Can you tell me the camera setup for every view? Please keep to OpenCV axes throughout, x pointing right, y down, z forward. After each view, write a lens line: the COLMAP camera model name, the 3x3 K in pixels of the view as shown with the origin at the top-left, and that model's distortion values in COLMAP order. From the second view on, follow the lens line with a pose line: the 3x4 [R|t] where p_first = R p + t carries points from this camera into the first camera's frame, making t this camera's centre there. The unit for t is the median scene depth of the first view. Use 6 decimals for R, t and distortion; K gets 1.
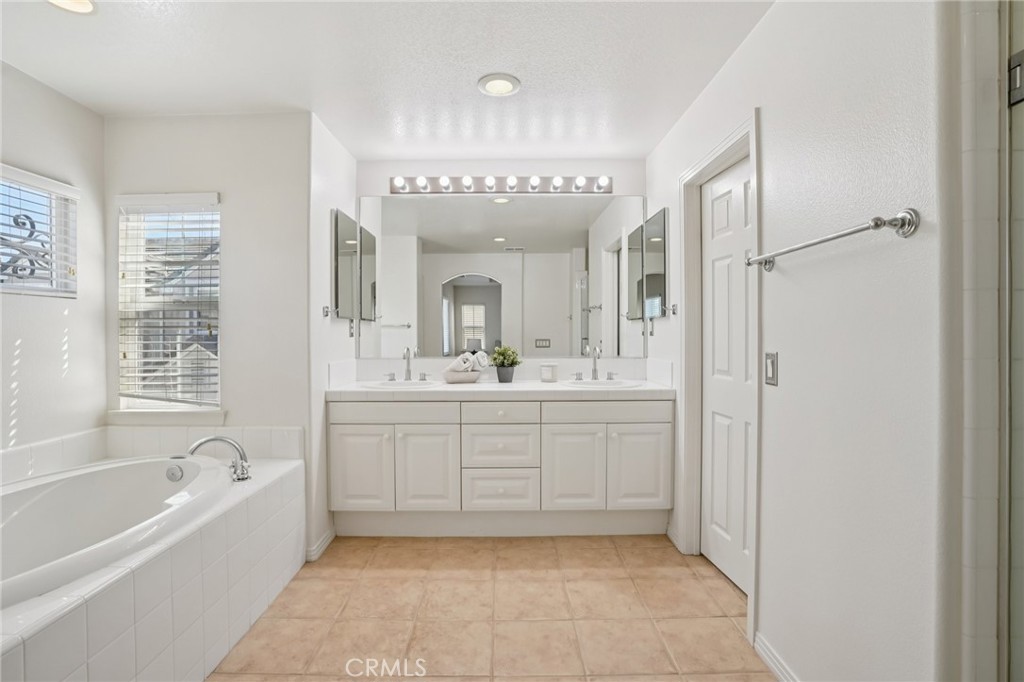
lens RADIAL K [[479.8, 0, 511.4], [0, 479.8, 334.2], [0, 0, 1]] dist [-0.070395, 0.033599]
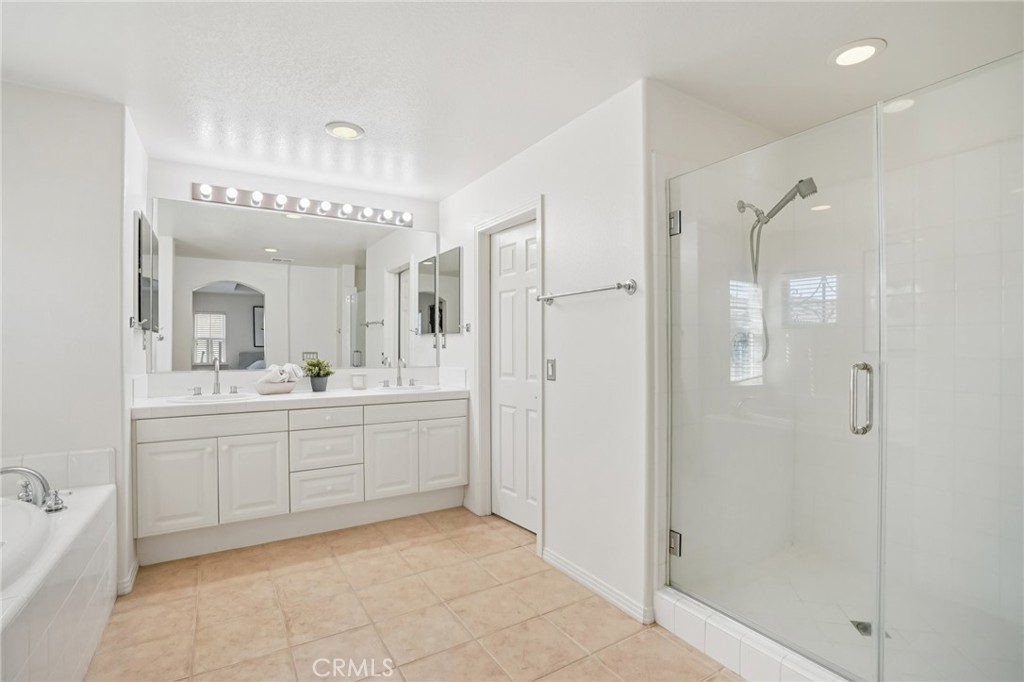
lens RADIAL K [[479.8, 0, 511.4], [0, 479.8, 334.2], [0, 0, 1]] dist [-0.070395, 0.033599]
pose [[0.851086, 0.012851, 0.524869, -0.254410], [0.001376, 0.999642, -0.026706, 0.000783], [-0.525024, 0.023451, 0.850764, -0.173368]]
